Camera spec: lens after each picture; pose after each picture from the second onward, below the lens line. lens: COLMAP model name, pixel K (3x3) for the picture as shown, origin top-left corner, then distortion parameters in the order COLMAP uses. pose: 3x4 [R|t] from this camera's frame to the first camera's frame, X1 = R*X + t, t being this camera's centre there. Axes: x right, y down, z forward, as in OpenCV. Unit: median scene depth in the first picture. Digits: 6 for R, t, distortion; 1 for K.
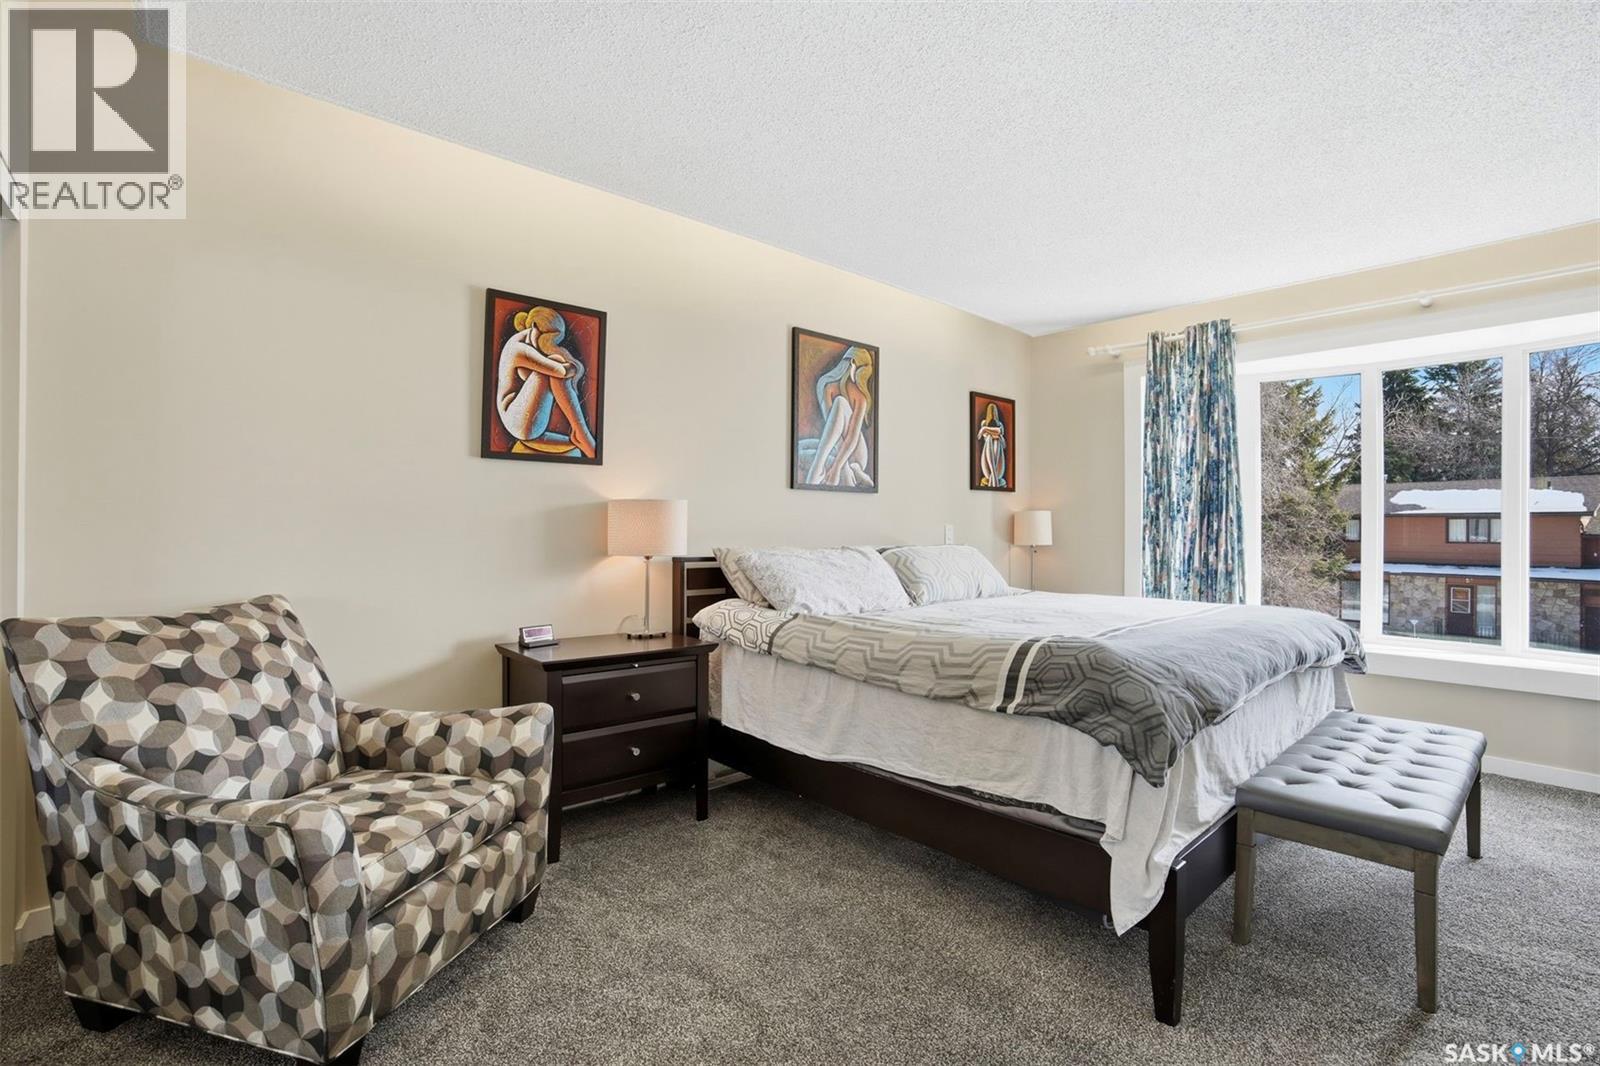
lens RADIAL K [[752.4, 0, 800.0], [0, 752.4, 533.0], [0, 0, 1]] dist [-0.037908, 0.000005]
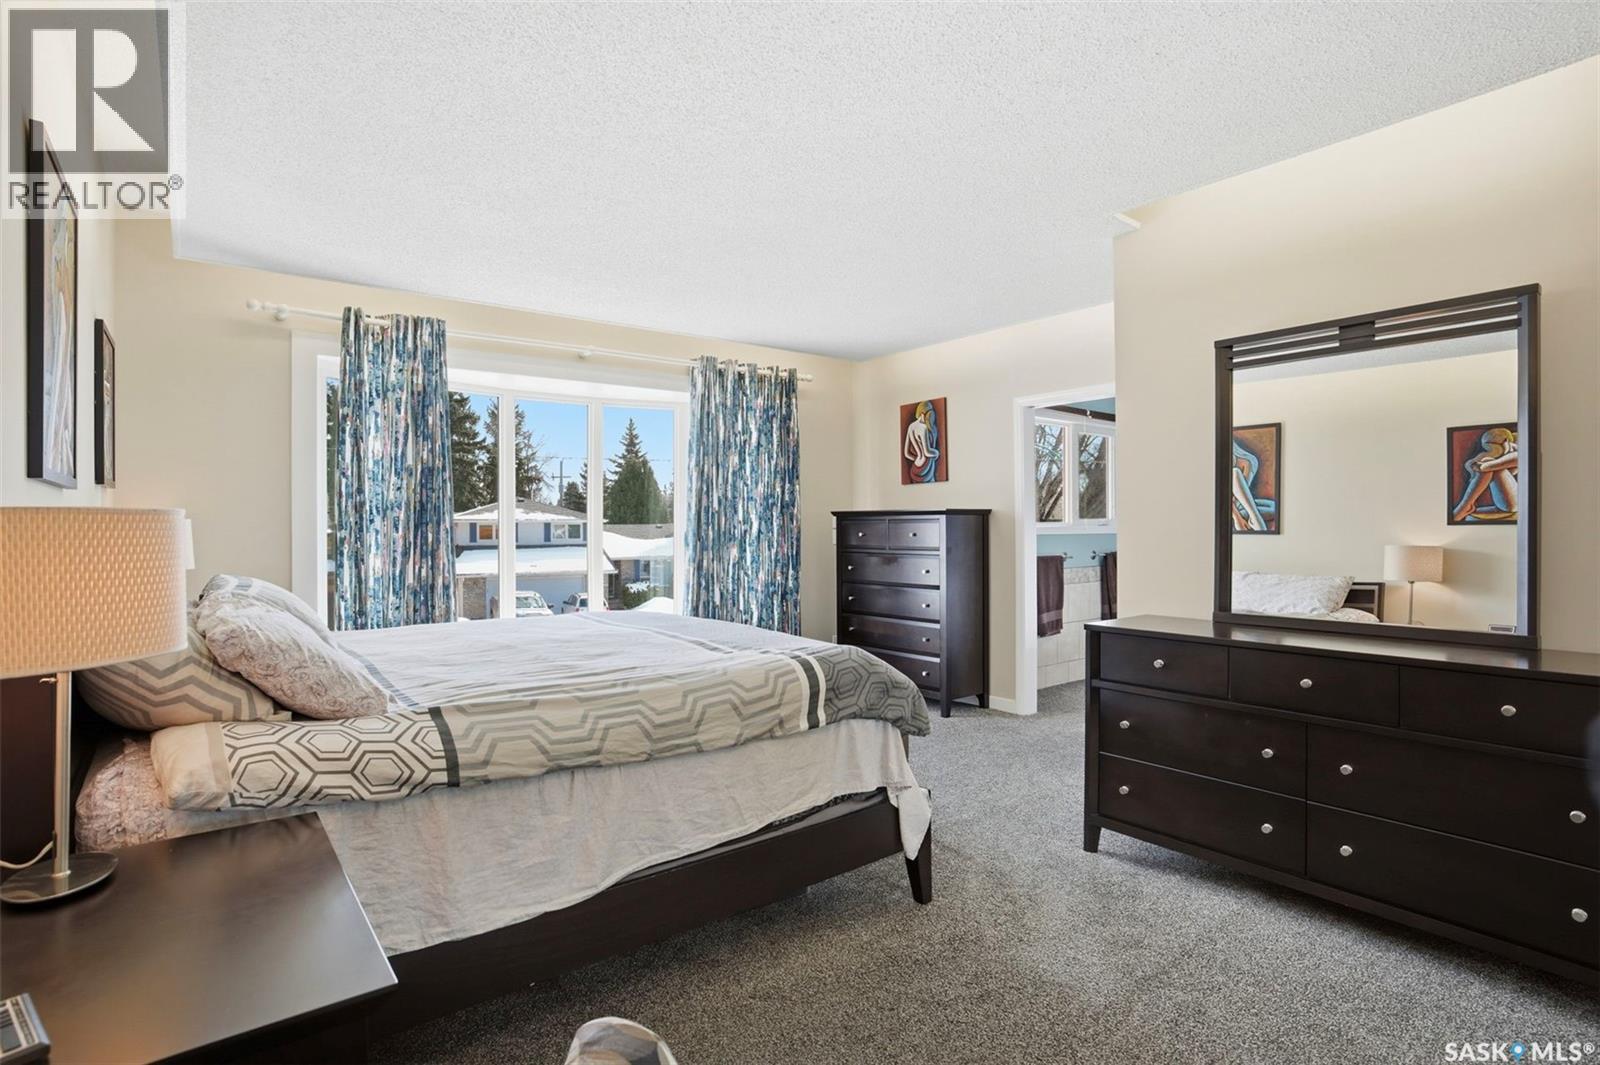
lens RADIAL K [[812.9, 0, 800.0], [0, 812.9, 532.5], [0, 0, 1]] dist [-0.024609, -0.000025]
pose [[0.066607, -0.015969, 0.997652, -0.676866], [0.010696, 0.999826, 0.015290, -0.041319], [-0.997722, 0.009653, 0.066766, 0.740110]]
